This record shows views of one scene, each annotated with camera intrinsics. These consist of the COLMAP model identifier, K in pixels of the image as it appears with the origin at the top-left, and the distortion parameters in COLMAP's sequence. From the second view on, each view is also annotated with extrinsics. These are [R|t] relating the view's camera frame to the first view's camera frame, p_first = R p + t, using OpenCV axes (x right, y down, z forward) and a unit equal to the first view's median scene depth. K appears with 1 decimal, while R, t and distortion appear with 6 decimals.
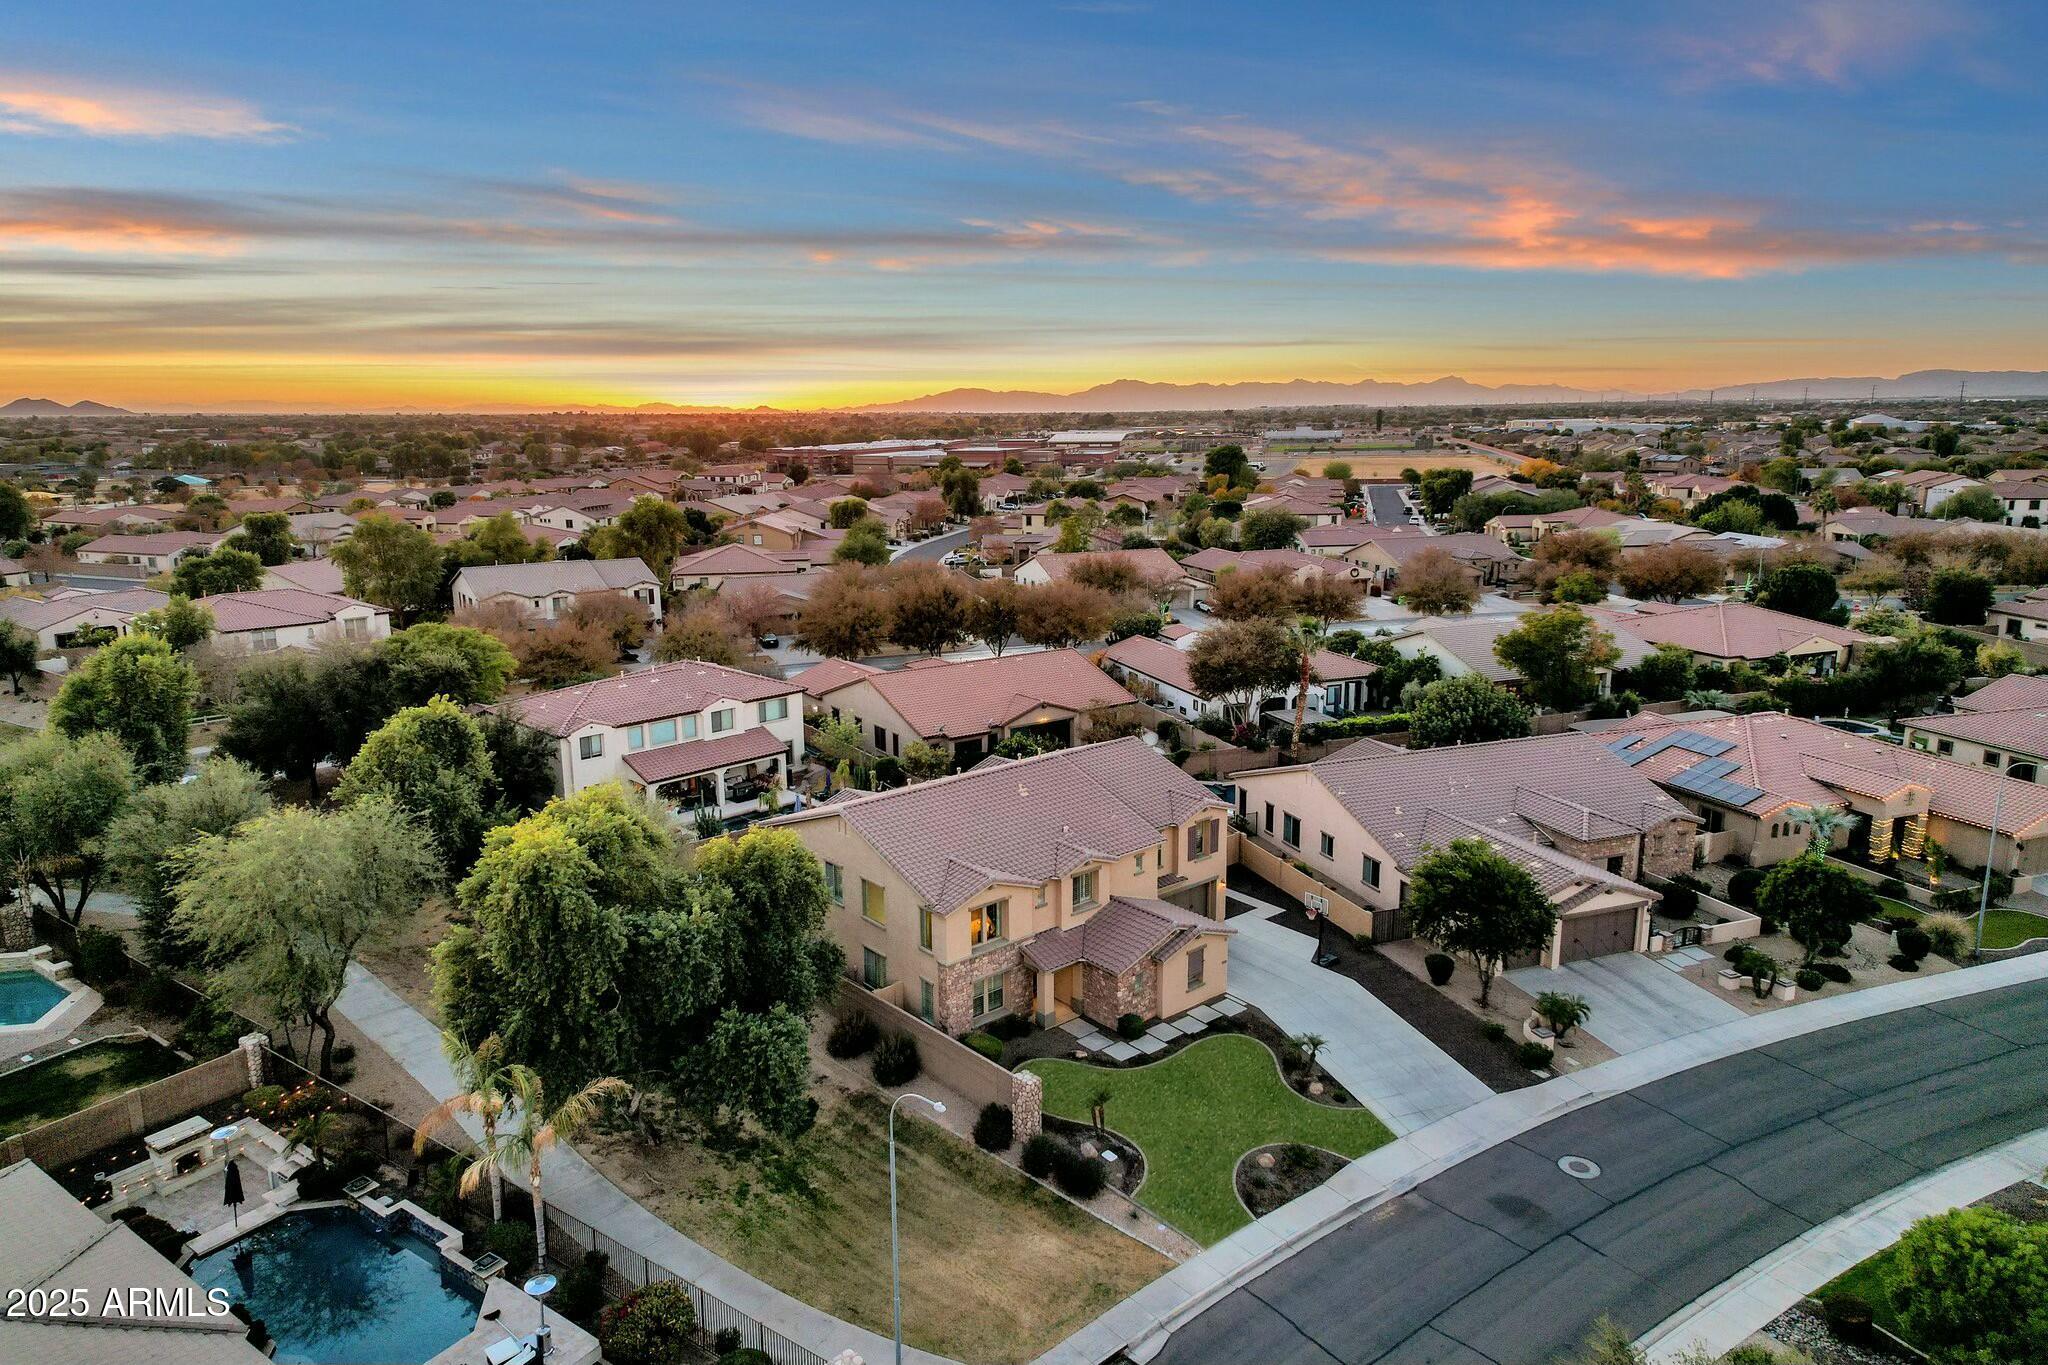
lens RADIAL K [[1261.9, 0, 1014.2], [0, 1261.9, 711.4], [0, 0, 1]] dist [0.094630, -0.068400]
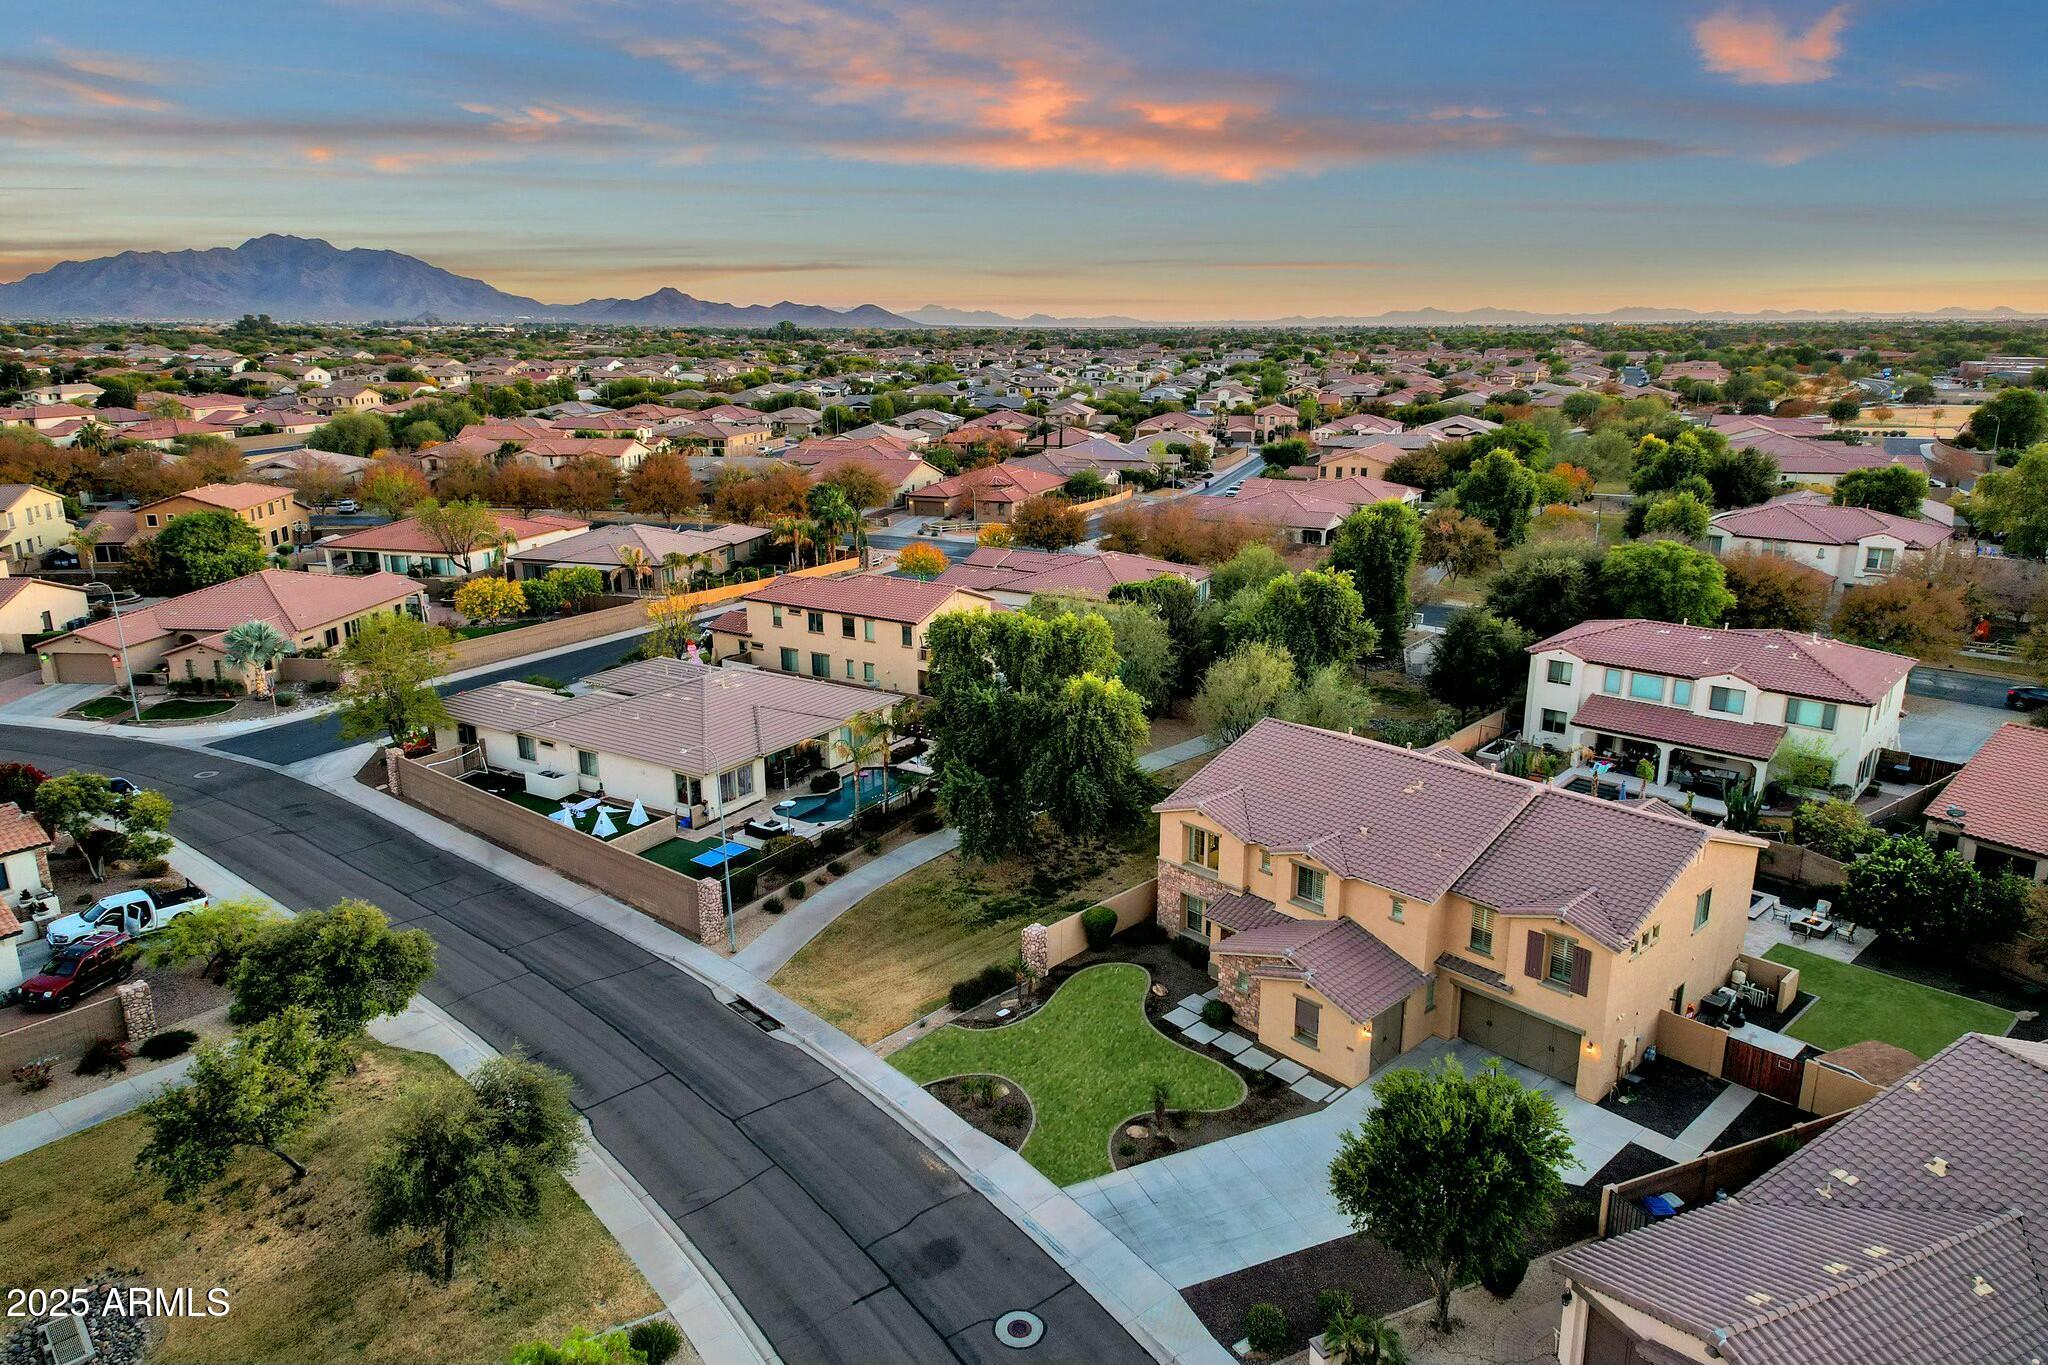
lens RADIAL K [[1273.5, 0, 1024.0], [0, 1273.5, 682.5], [0, 0, 1]] dist [0.087331, -0.067404]
pose [[0.049962, 0.275127, -0.960109, 0.815594], [-0.226752, 0.939331, 0.257373, -0.170806], [0.972670, 0.204848, 0.109317, 0.618756]]
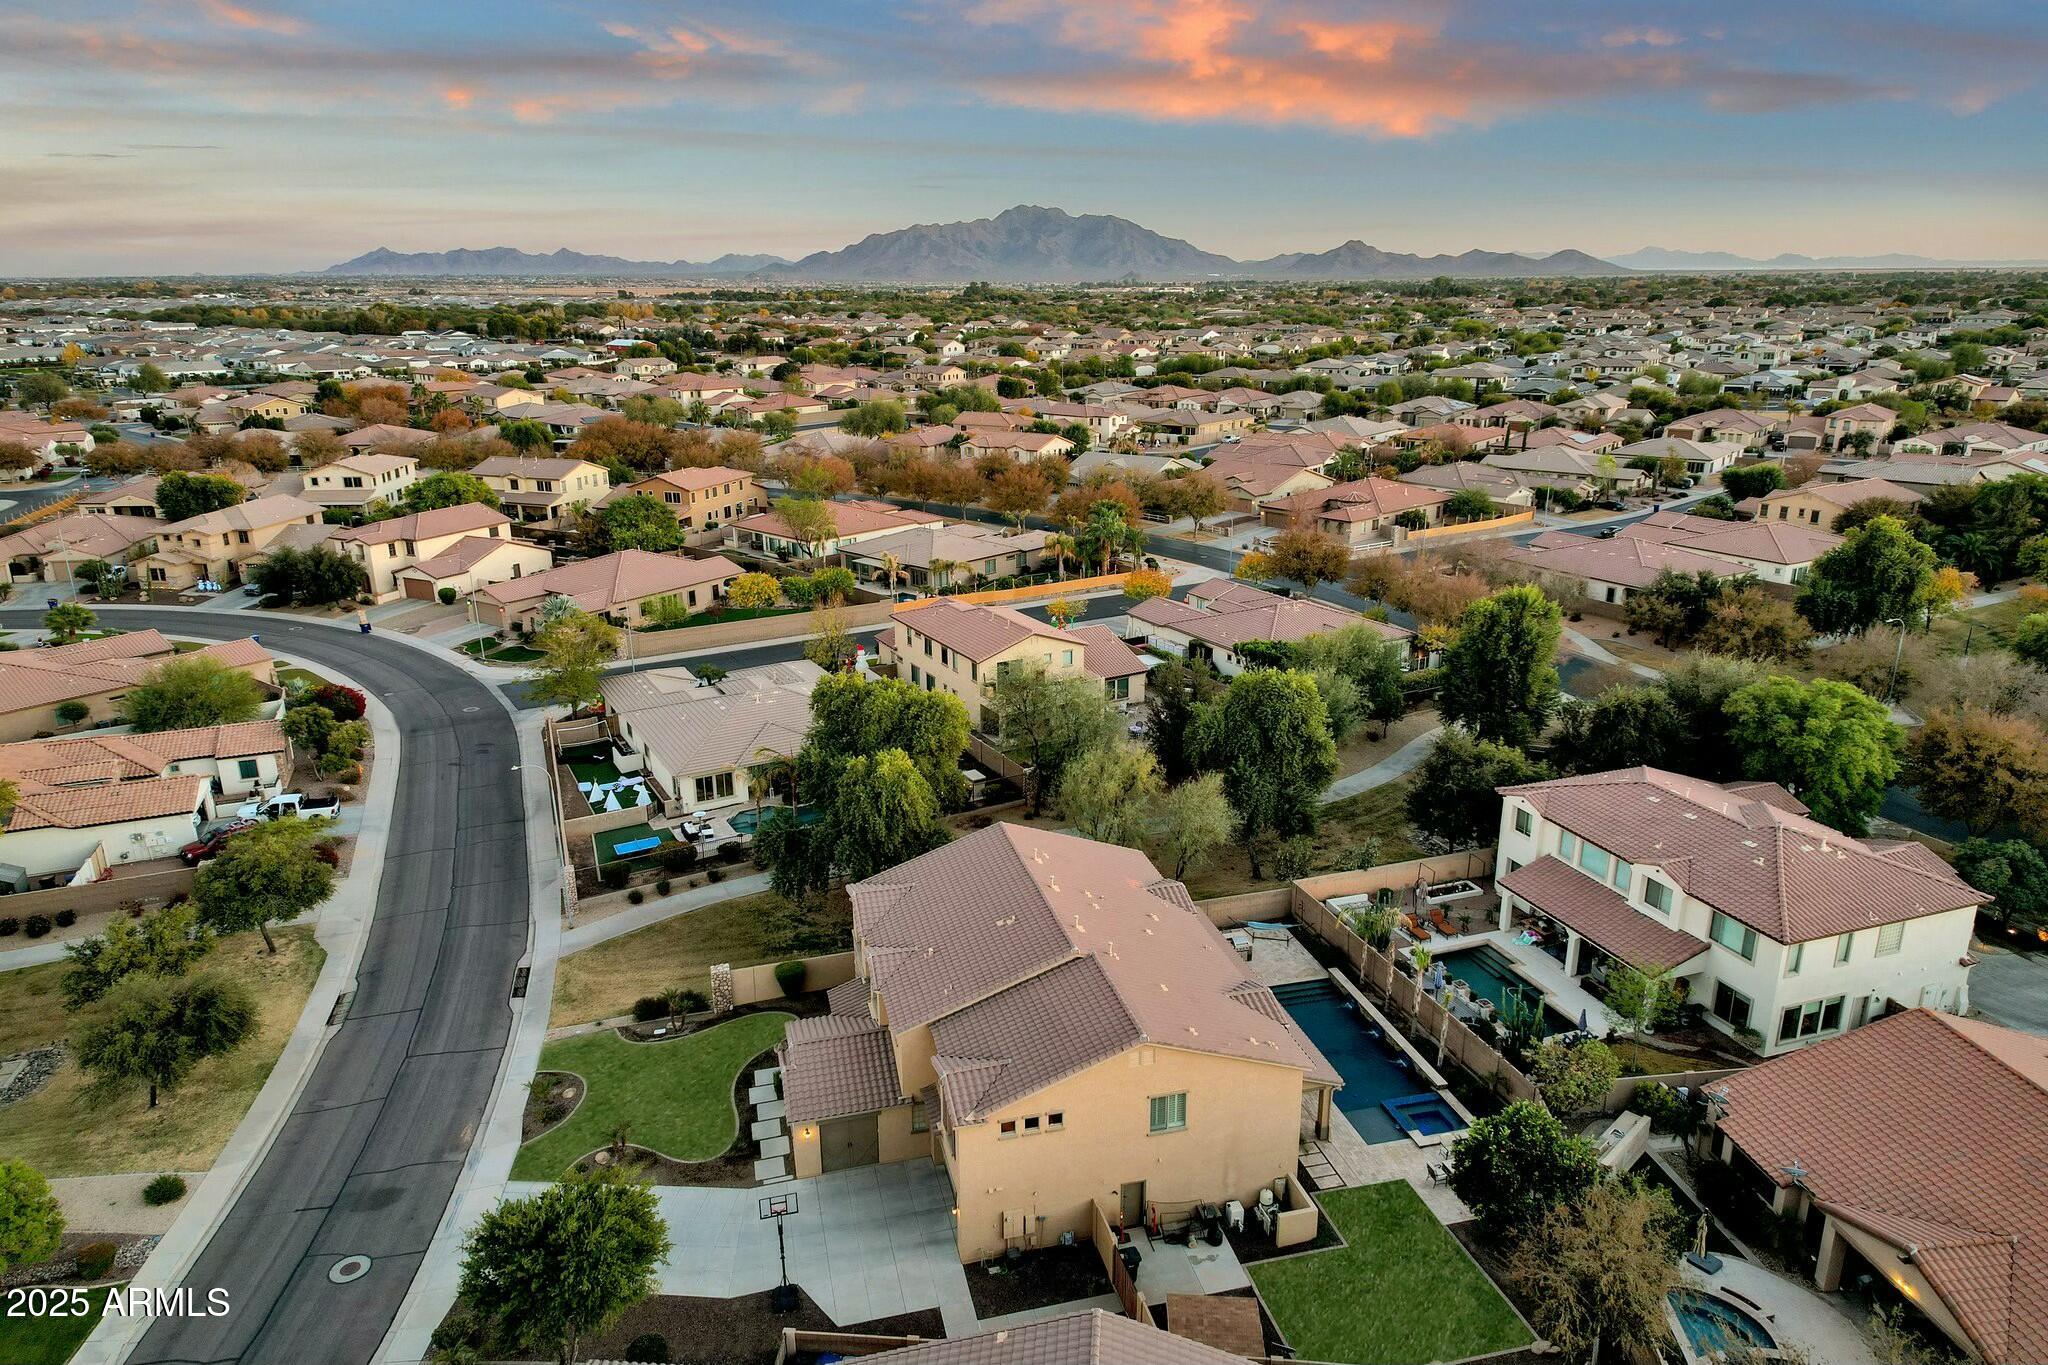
lens RADIAL K [[1266.4, 0, 1024.0], [0, 1266.4, 682.5], [0, 0, 1]] dist [0.089142, -0.073084]
pose [[-0.437556, 0.281222, -0.854084, 0.721230], [-0.193384, 0.898179, 0.394814, -0.447898], [0.878150, 0.337919, -0.338620, 1.248209]]
